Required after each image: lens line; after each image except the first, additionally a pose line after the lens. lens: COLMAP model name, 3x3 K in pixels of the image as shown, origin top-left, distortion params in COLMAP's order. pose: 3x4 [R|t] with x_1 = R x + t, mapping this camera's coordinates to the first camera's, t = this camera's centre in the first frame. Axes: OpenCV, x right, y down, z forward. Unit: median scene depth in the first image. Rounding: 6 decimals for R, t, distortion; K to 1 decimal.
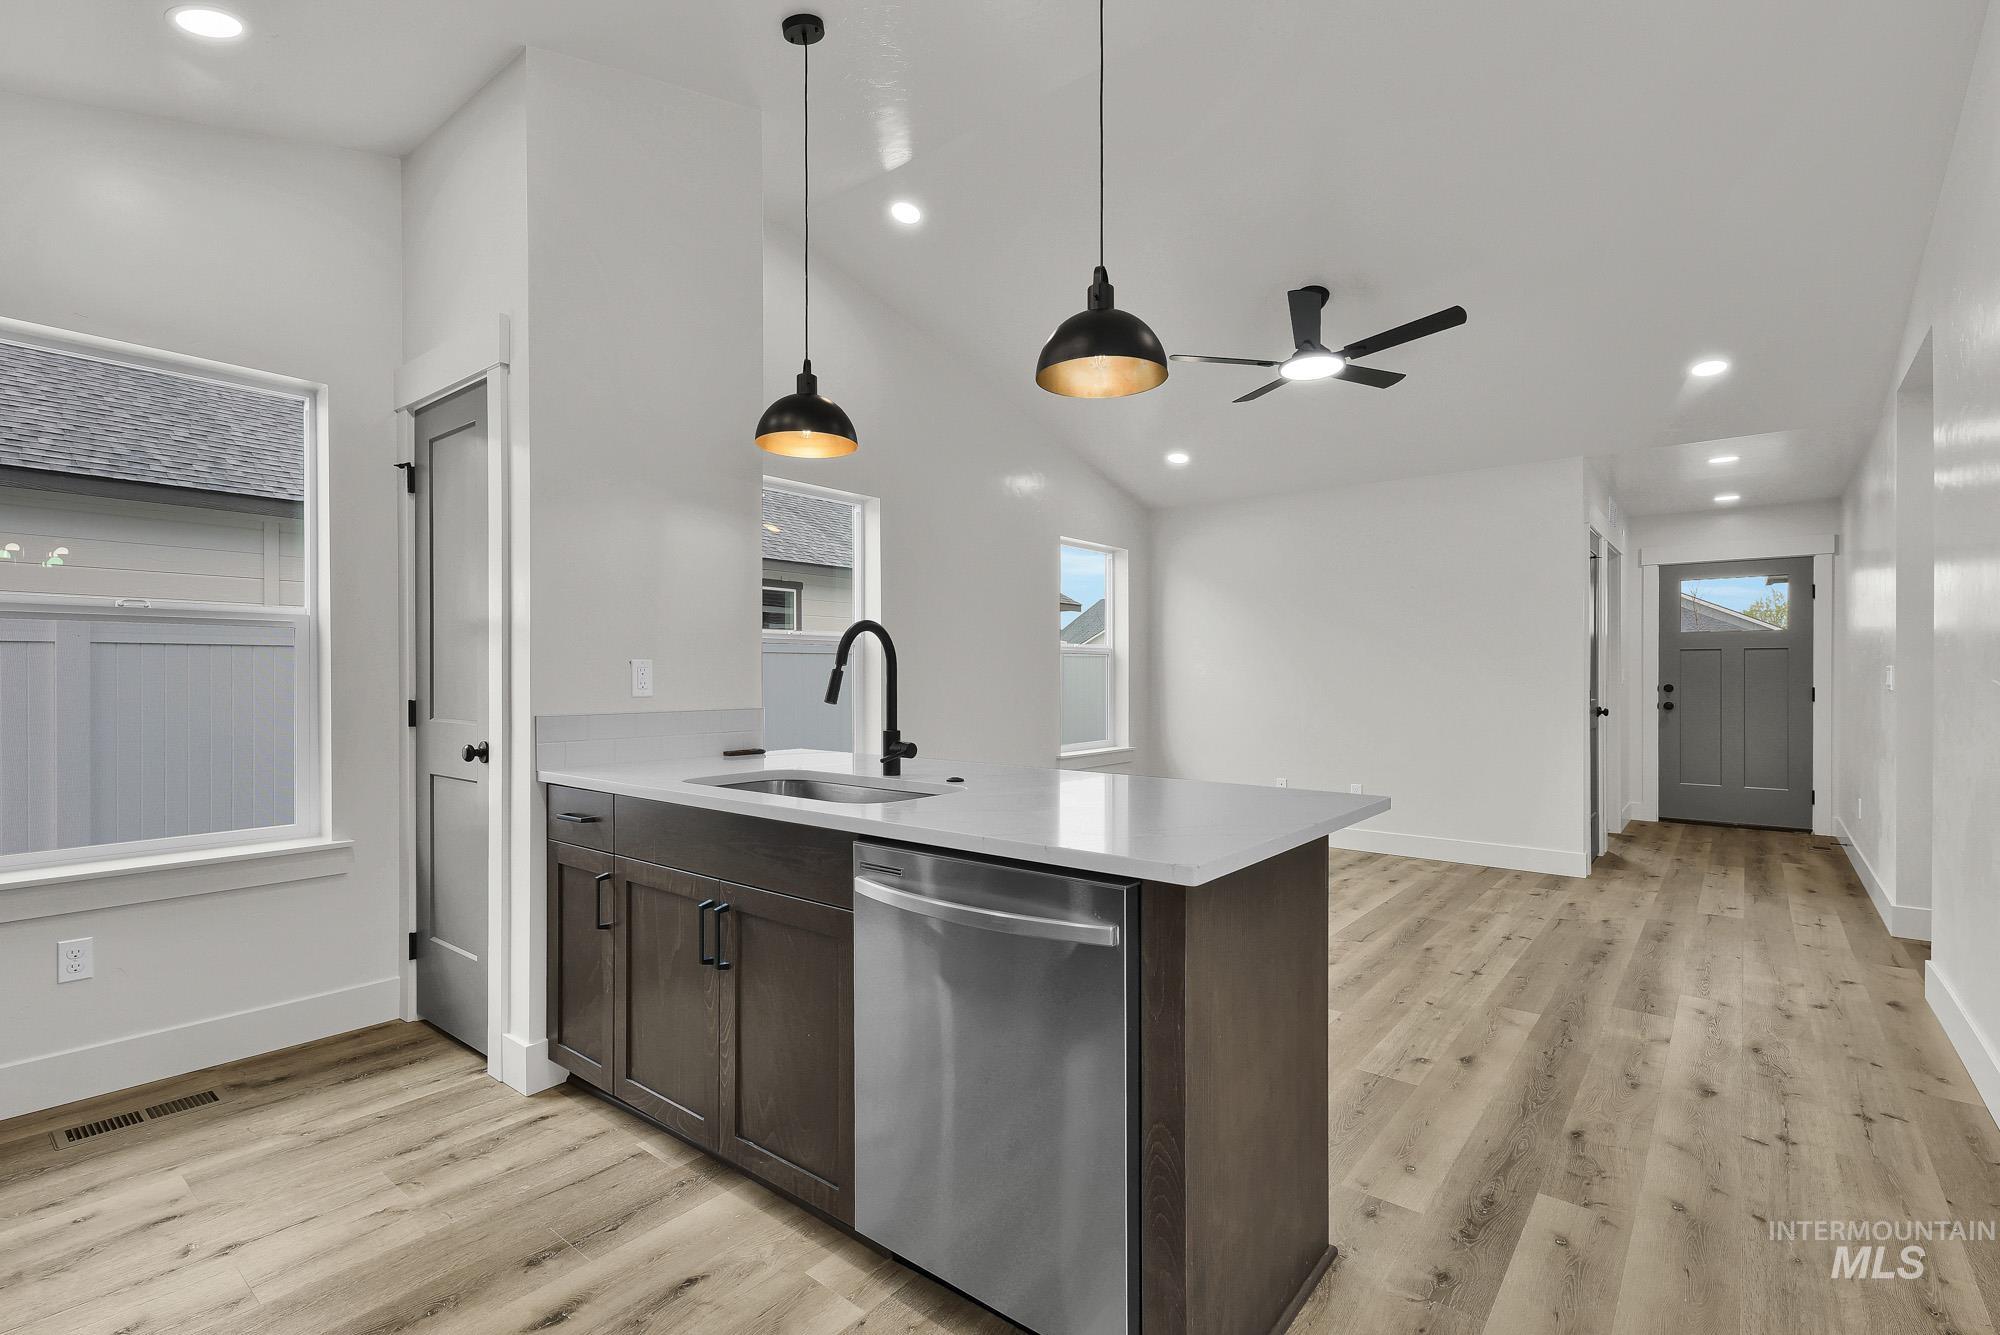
lens RADIAL K [[897.4, 0, 1011.6], [0, 897.4, 676.0], [0, 0, 1]] dist [0.000597, -0.001904]
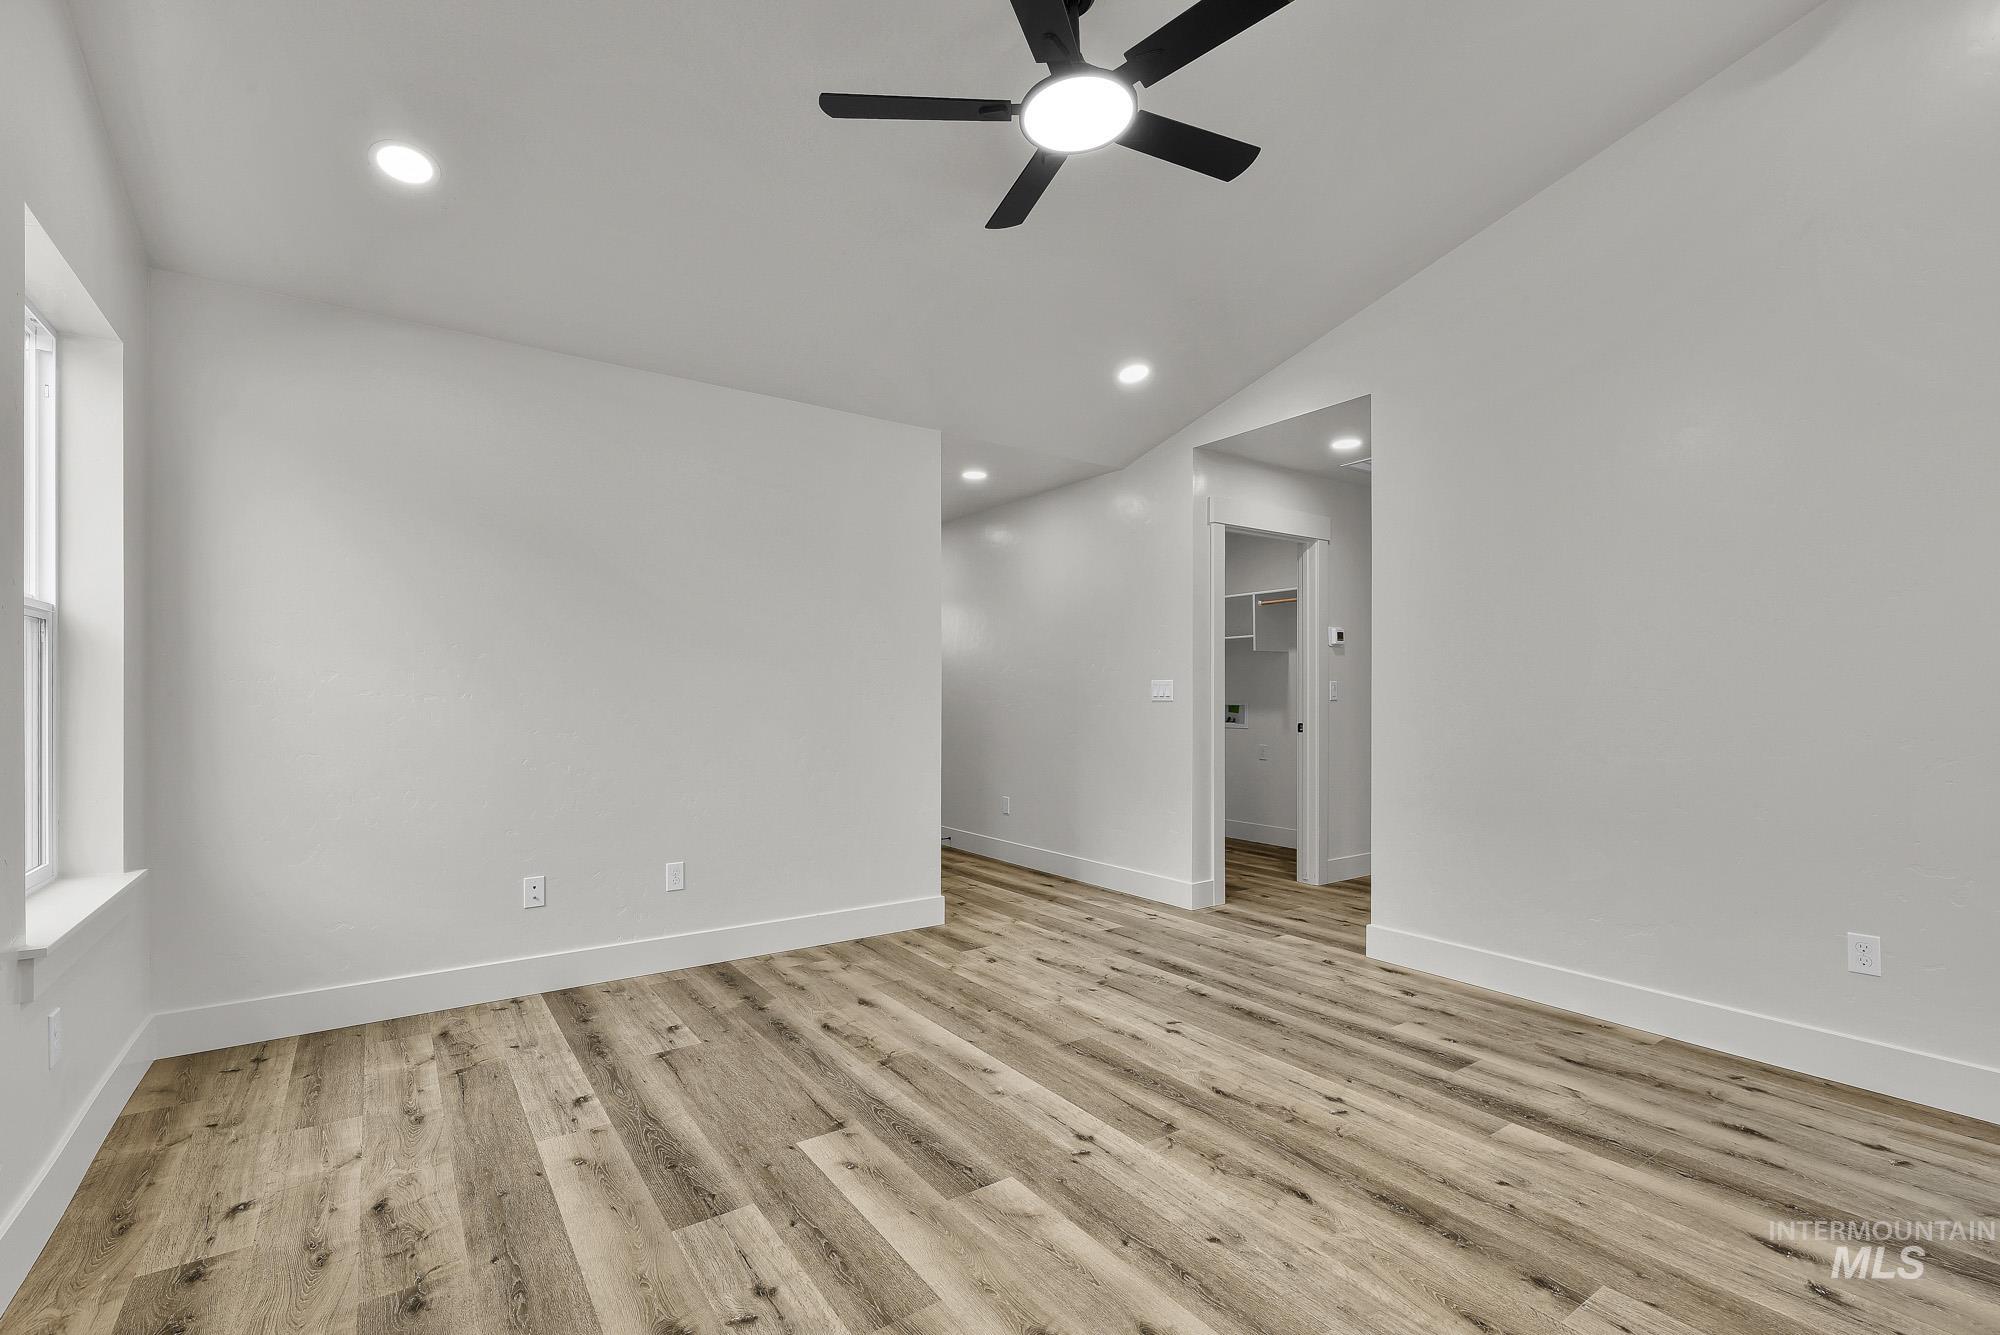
lens RADIAL K [[861.9, 0, 990.7], [0, 861.9, 691.5], [0, 0, 1]] dist [0.009009, -0.000732]
pose [[0.283200, 0.007243, 0.959034, -0.236410], [-0.000113, 0.999972, -0.007519, 0.012969], [-0.959061, 0.002021, 0.283193, 1.152515]]
